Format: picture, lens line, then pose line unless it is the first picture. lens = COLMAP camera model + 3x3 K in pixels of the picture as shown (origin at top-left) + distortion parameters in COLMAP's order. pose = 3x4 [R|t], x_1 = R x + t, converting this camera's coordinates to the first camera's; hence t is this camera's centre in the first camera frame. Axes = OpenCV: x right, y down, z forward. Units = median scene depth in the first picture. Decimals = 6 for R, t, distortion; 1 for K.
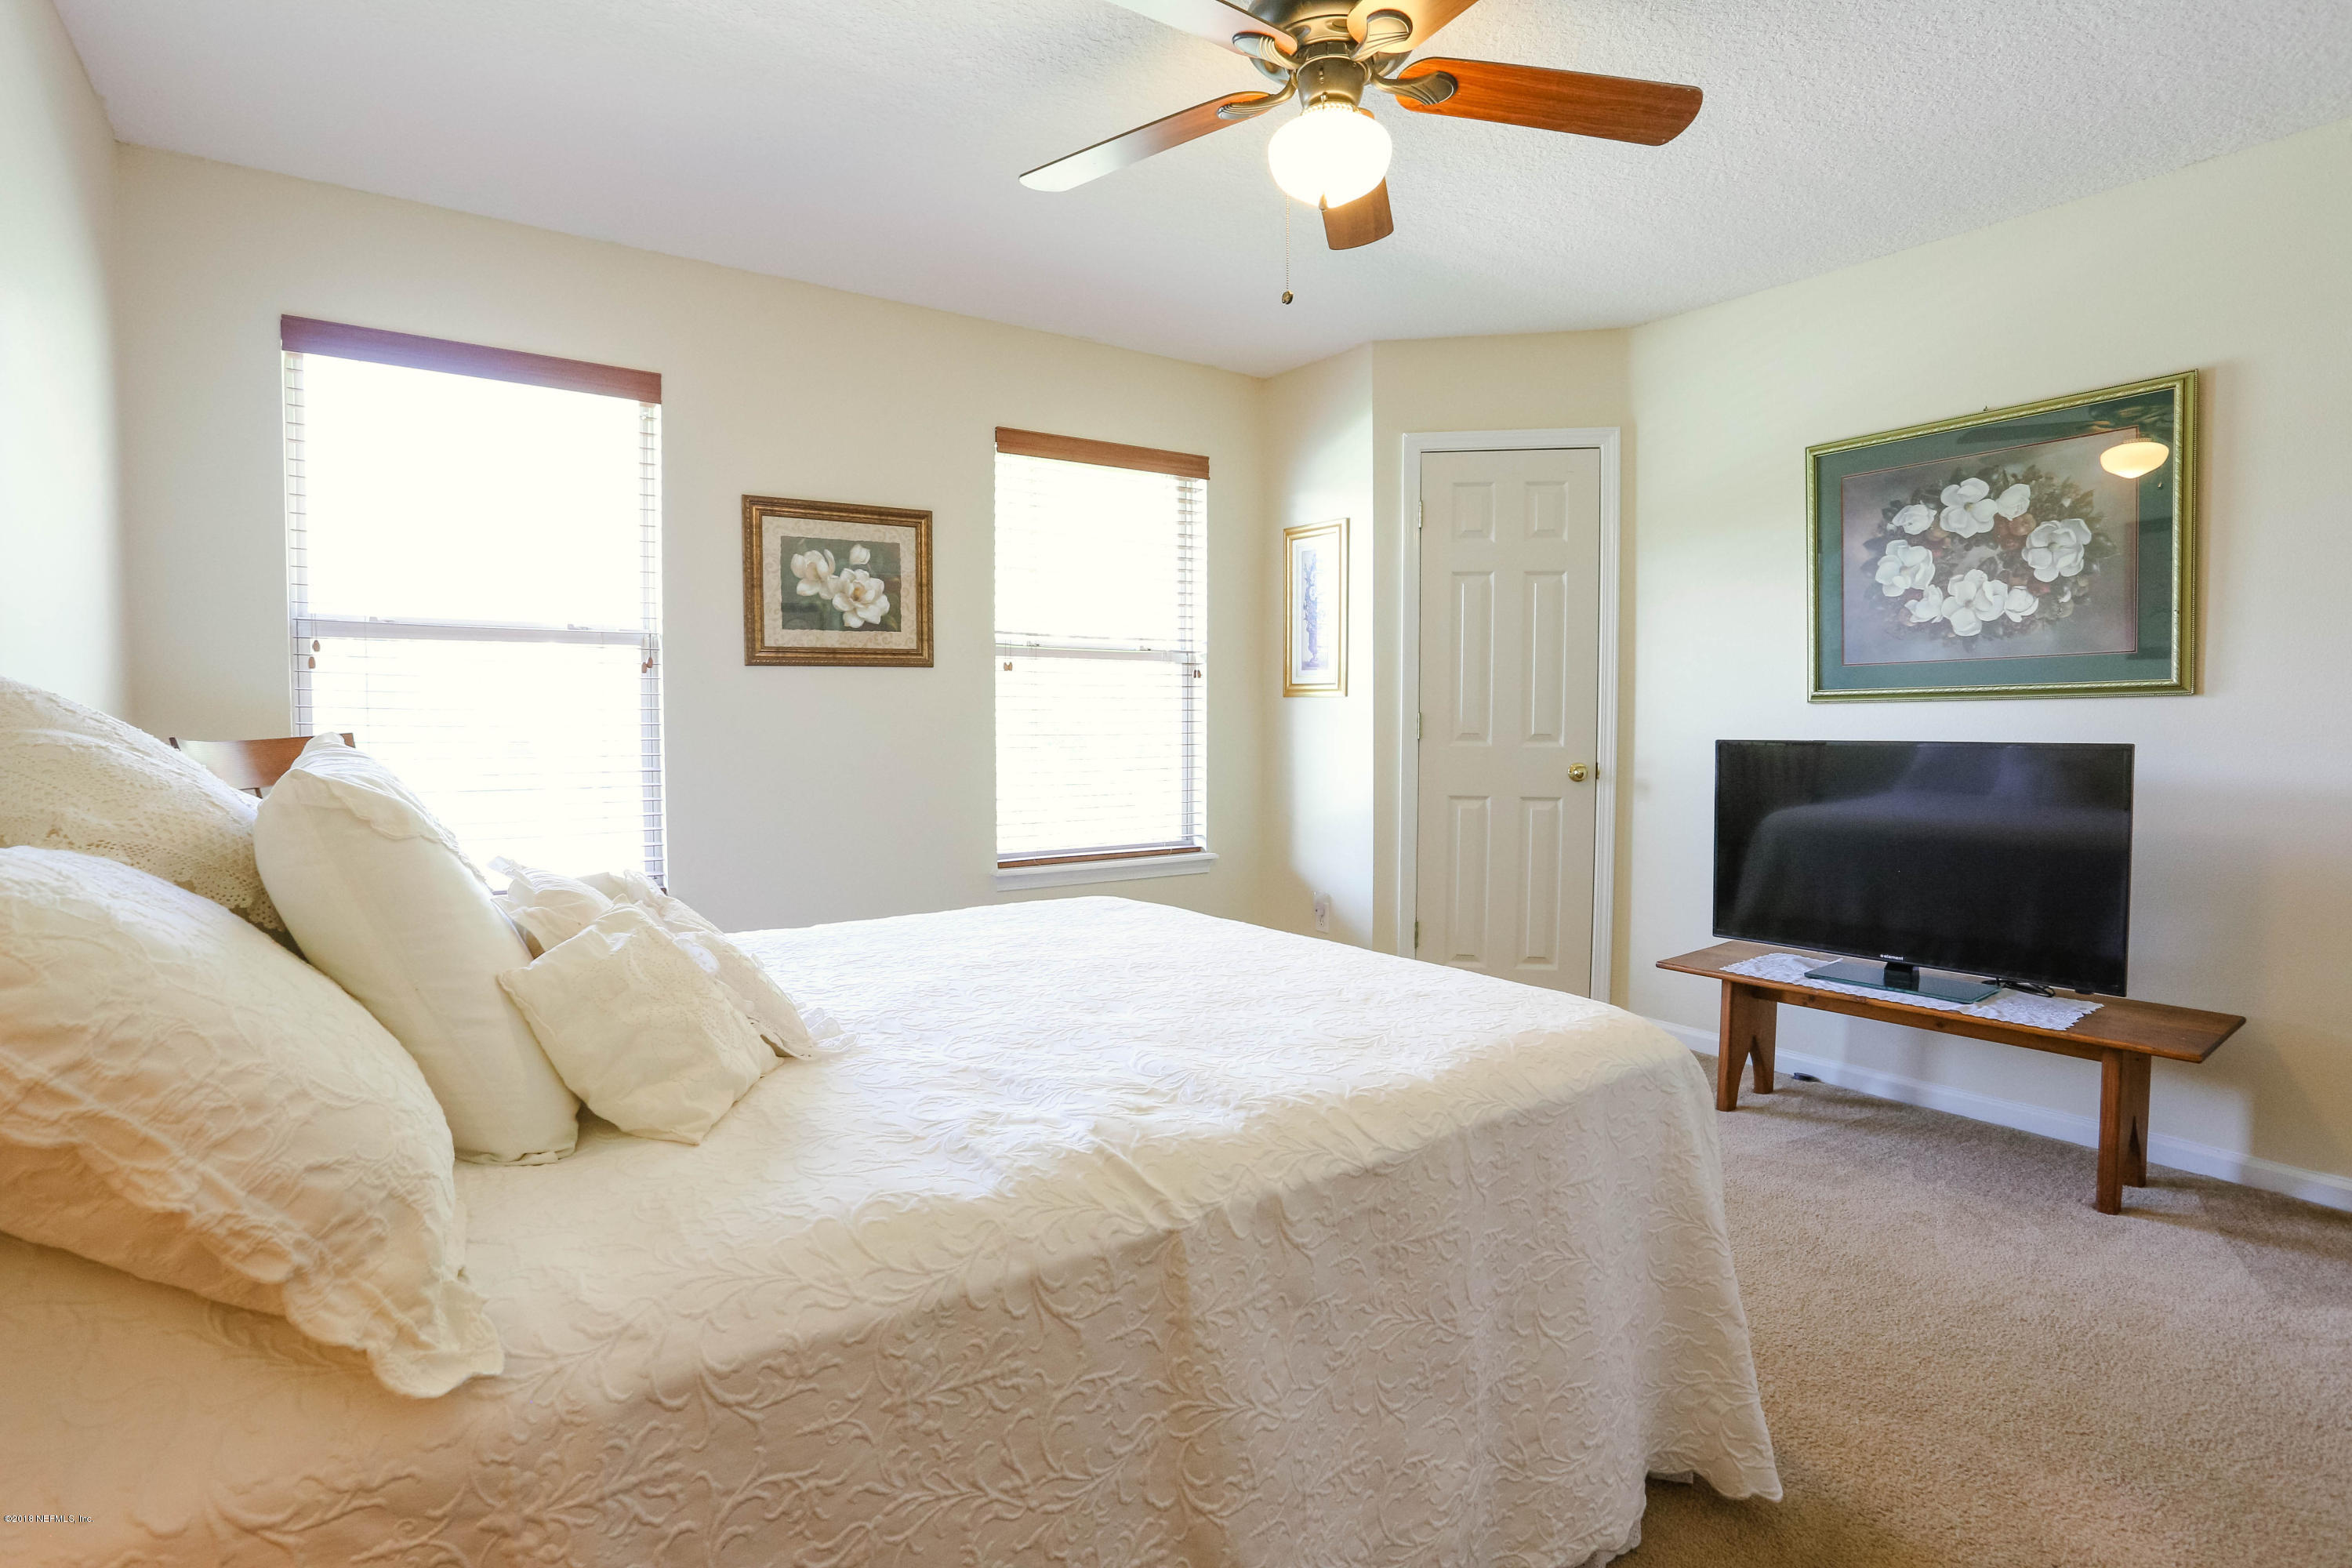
lens RADIAL K [[1162.7, 0, 1173.9], [0, 1162.7, 774.7], [0, 0, 1]] dist [-0.037979, 0.003572]
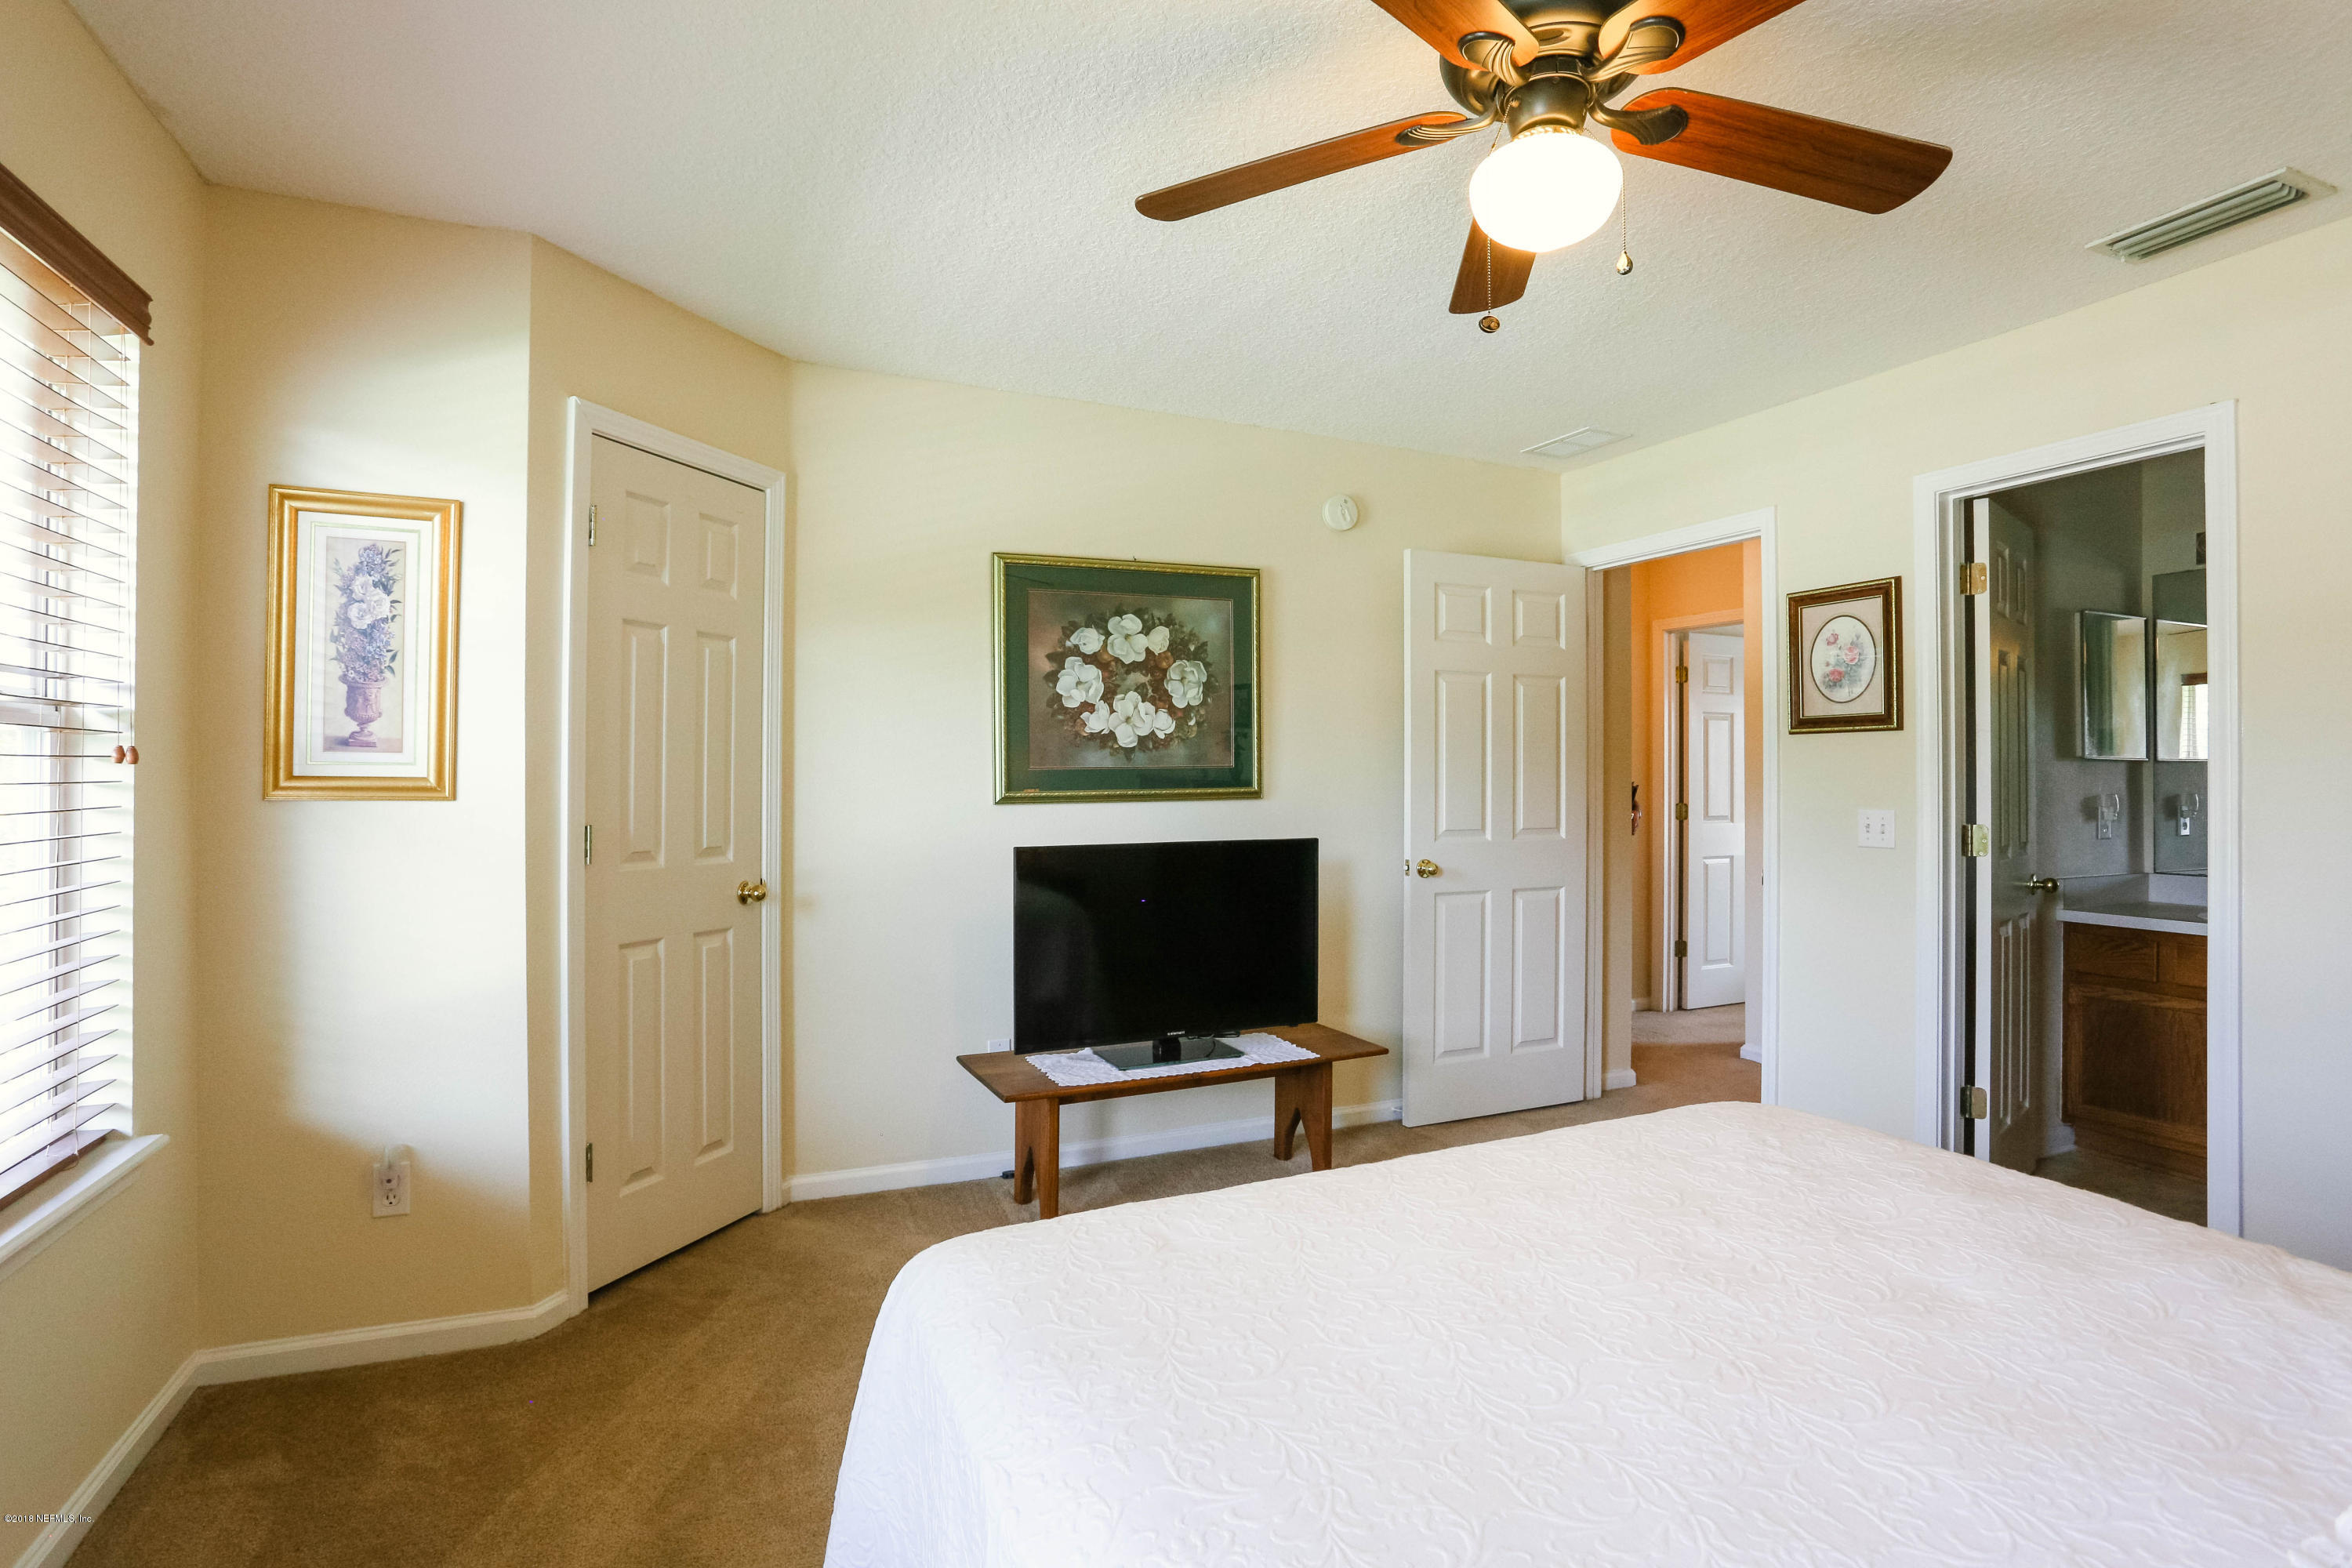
lens RADIAL K [[1162.7, 0, 1174.6], [0, 1162.7, 768.5], [0, 0, 1]] dist [-0.037979, 0.003572]
pose [[0.218365, 0.006515, 0.975845, -0.454930], [0.044193, 0.998886, -0.016558, -0.077396], [-0.974866, 0.046742, 0.217834, 0.689387]]
